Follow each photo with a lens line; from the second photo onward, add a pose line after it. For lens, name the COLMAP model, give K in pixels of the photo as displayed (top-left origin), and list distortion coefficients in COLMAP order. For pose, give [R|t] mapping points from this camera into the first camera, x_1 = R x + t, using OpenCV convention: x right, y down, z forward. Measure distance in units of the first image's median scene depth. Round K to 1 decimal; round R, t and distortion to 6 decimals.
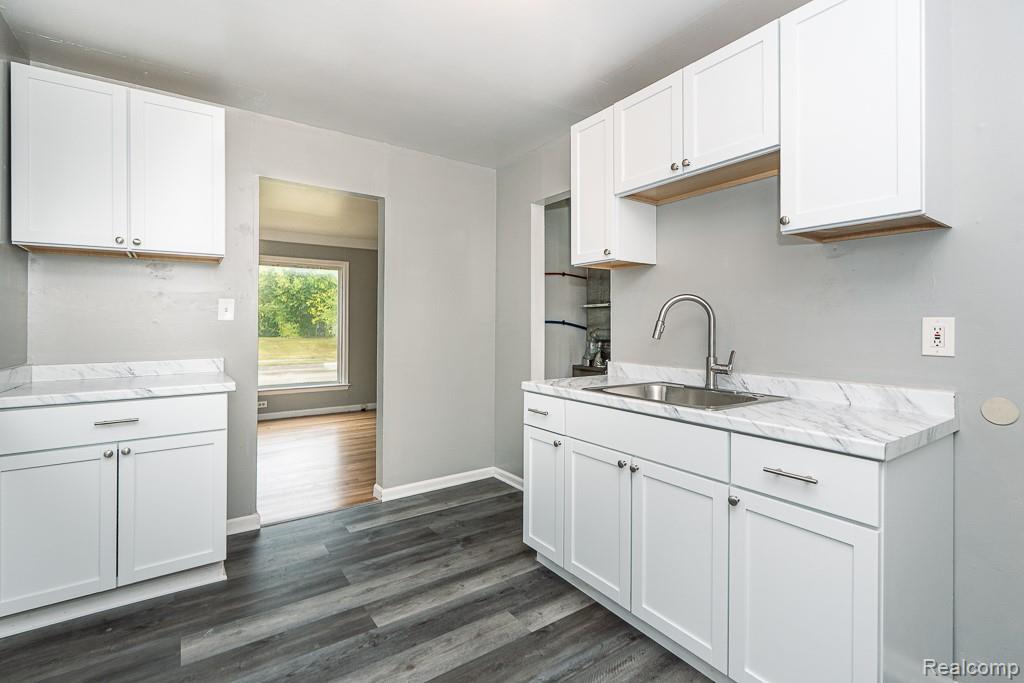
lens RADIAL K [[466.6, 0, 507.3], [0, 466.6, 349.2], [0, 0, 1]] dist [-0.000864, 0.000068]
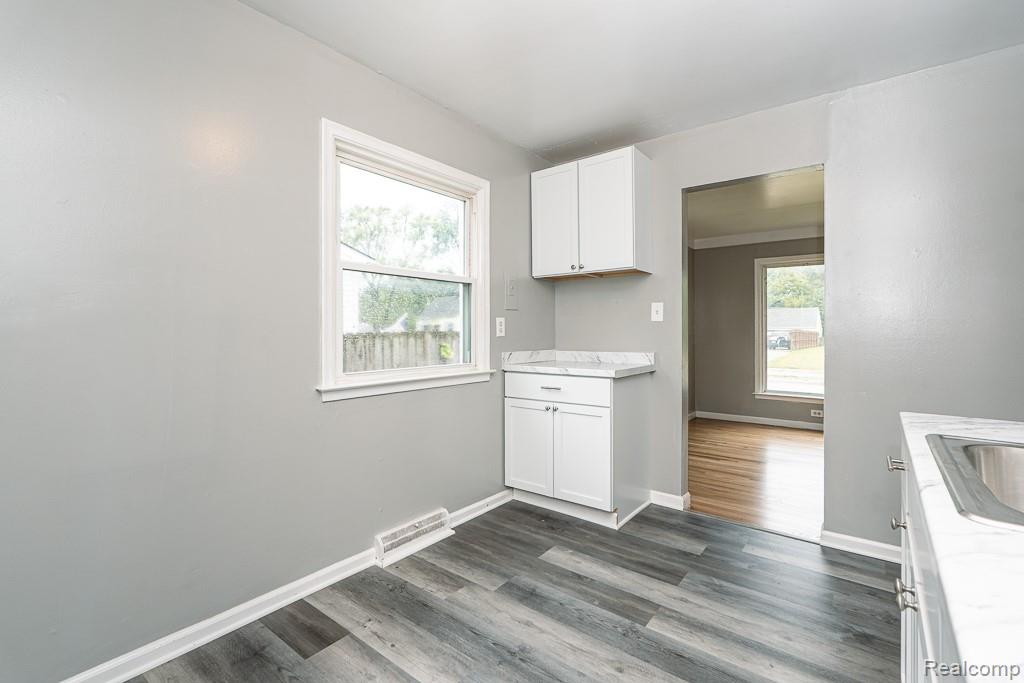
lens RADIAL K [[466.6, 0, 517.7], [0, 466.6, 352.2], [0, 0, 1]] dist [-0.000864, 0.000068]
pose [[0.288459, 0.042476, -0.956550, 0.552065], [-0.051375, 0.998263, 0.028836, 0.000840], [0.956113, 0.040825, 0.290141, 0.421293]]
